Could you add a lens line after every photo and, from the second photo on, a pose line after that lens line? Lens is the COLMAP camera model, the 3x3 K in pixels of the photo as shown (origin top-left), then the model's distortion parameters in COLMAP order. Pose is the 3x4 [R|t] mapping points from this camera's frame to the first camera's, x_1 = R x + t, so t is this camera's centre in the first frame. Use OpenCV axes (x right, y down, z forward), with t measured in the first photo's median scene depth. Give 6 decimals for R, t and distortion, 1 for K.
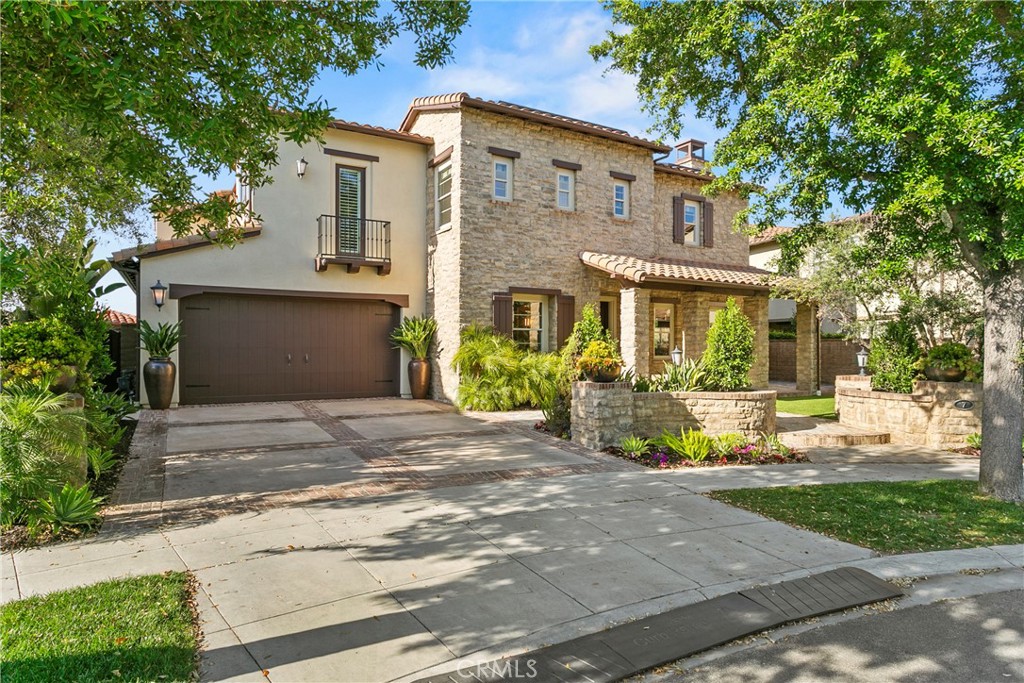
lens RADIAL K [[596.7, 0, 510.6], [0, 596.7, 345.2], [0, 0, 1]] dist [-0.019424, -0.000125]
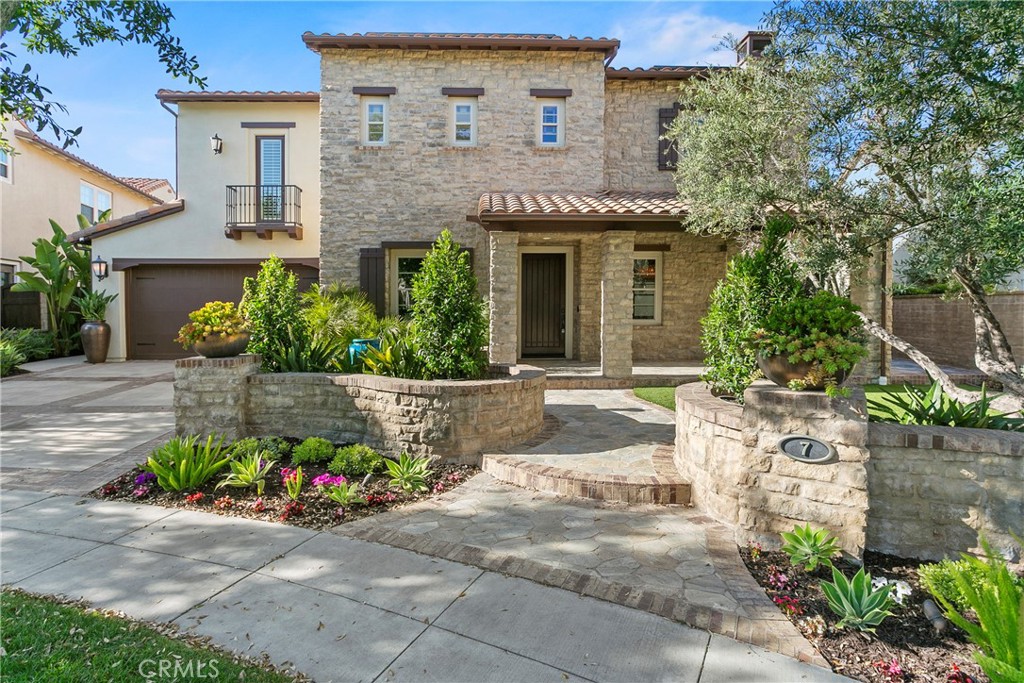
lens RADIAL K [[510.0, 0, 519.2], [0, 510.0, 318.8], [0, 0, 1]] dist [-0.012962, 0.003844]
pose [[0.874559, 0.003796, -0.484904, 0.538564], [0.006971, 0.999768, 0.020399, 0.002729], [0.484869, -0.021221, 0.874329, 0.428265]]
